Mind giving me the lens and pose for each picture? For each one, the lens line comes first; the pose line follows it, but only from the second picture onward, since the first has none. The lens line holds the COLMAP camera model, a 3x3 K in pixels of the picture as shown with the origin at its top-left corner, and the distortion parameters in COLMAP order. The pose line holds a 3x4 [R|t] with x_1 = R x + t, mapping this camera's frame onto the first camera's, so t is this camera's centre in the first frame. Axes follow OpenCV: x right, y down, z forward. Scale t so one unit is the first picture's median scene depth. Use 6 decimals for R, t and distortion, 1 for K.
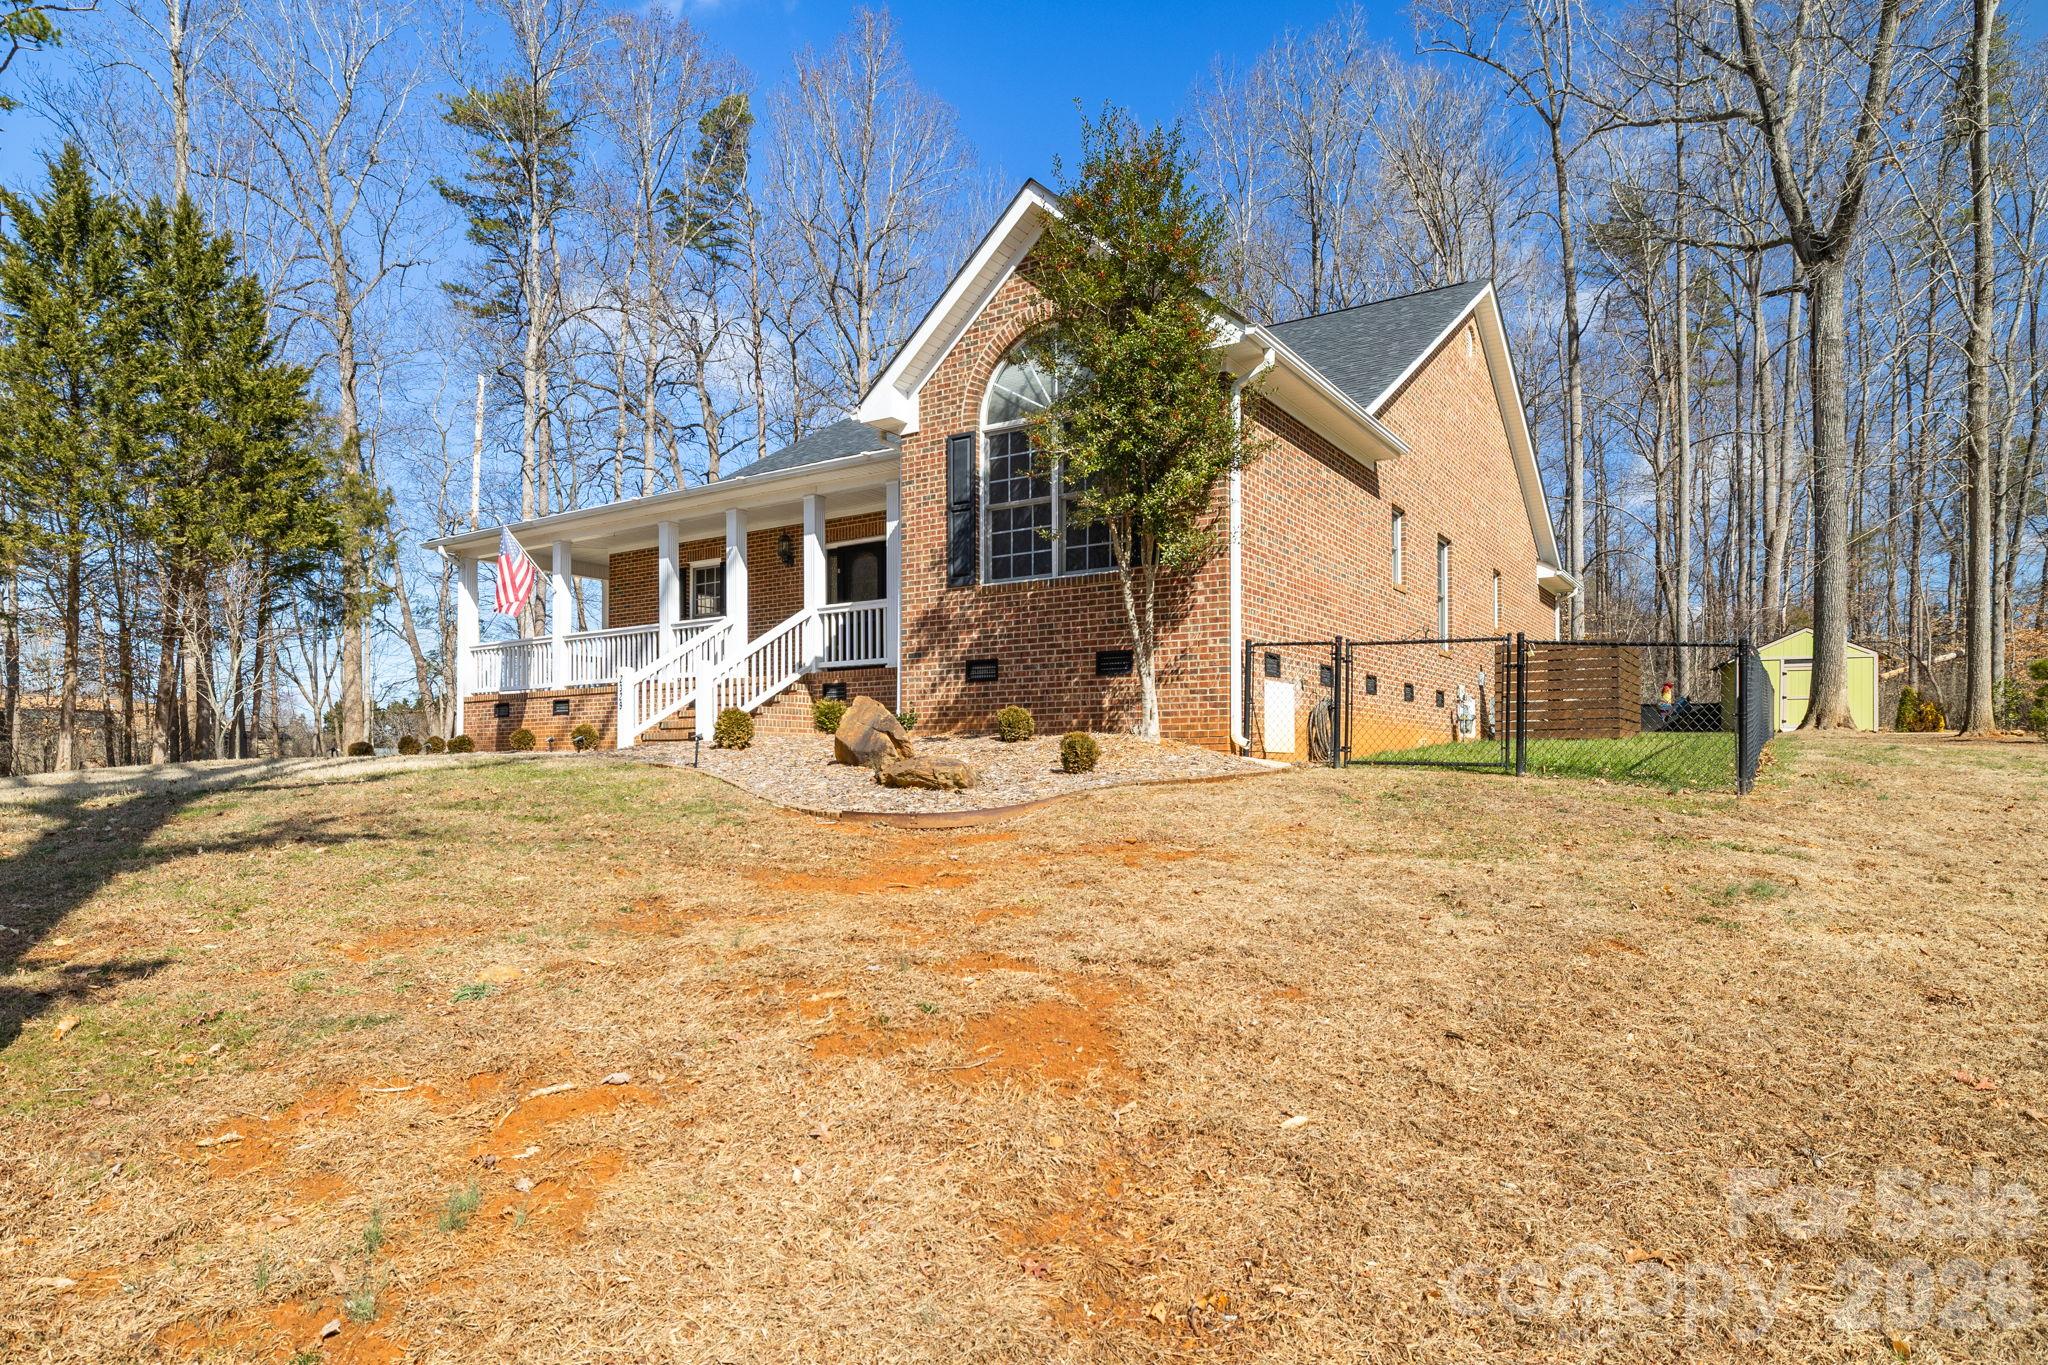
lens RADIAL K [[1163.8, 0, 1023.6], [0, 1163.8, 746.8], [0, 0, 1]] dist [-0.002602, 0.000007]
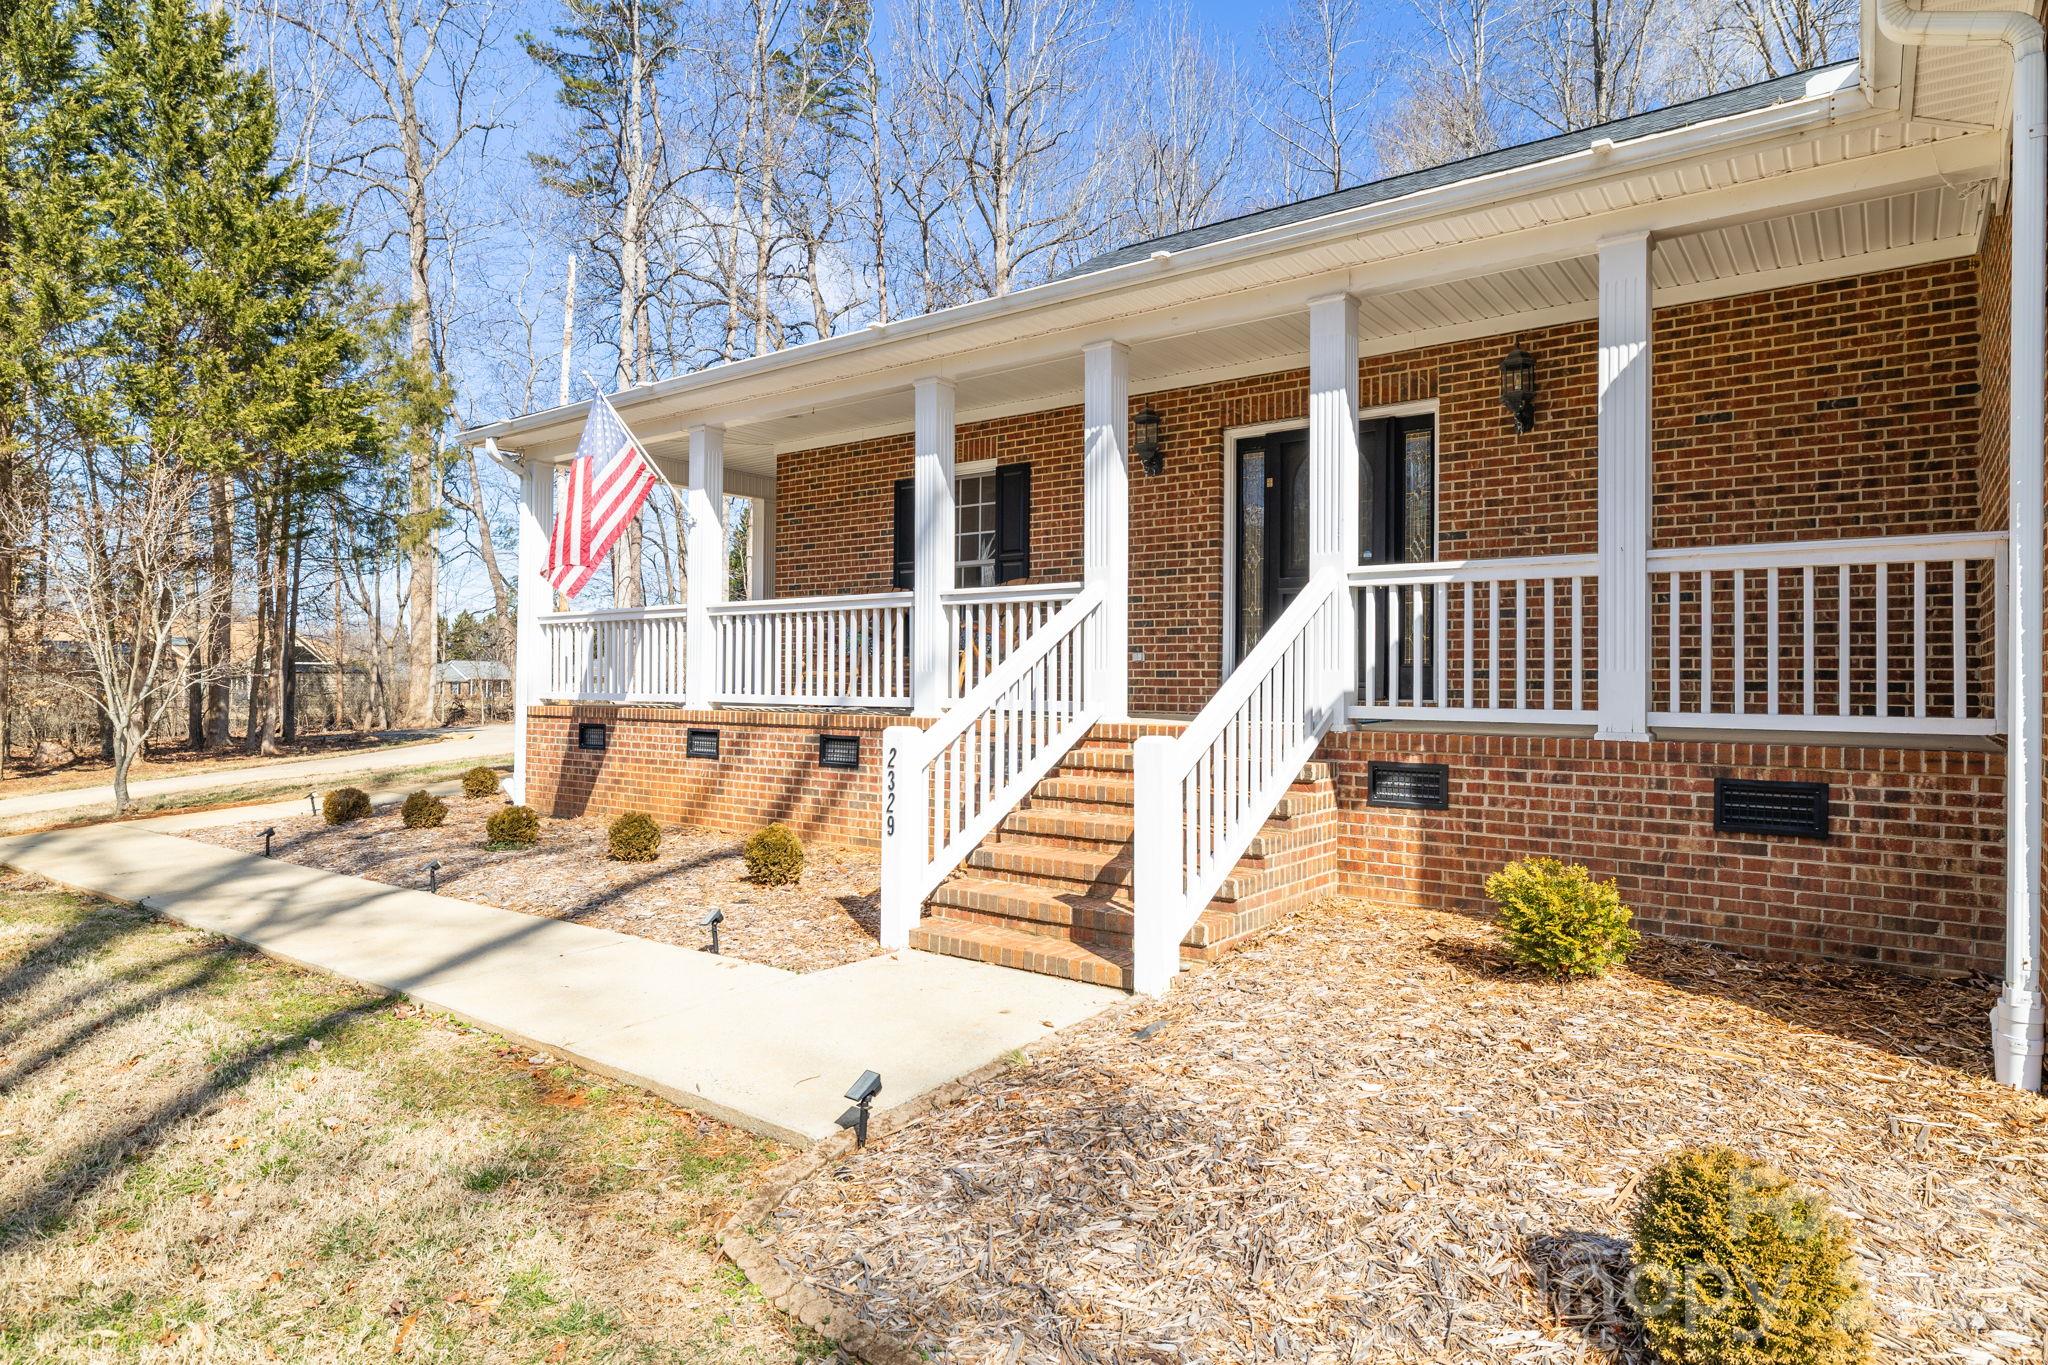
lens RADIAL K [[1173.3, 0, 1023.2], [0, 1173.3, 673.5], [0, 0, 1]] dist [0.002161, -0.000218]
pose [[0.997522, 0.012686, -0.069209, -0.147191], [-0.012192, 0.999897, 0.007556, -0.048208], [0.069298, -0.006694, 0.997574, 0.326942]]
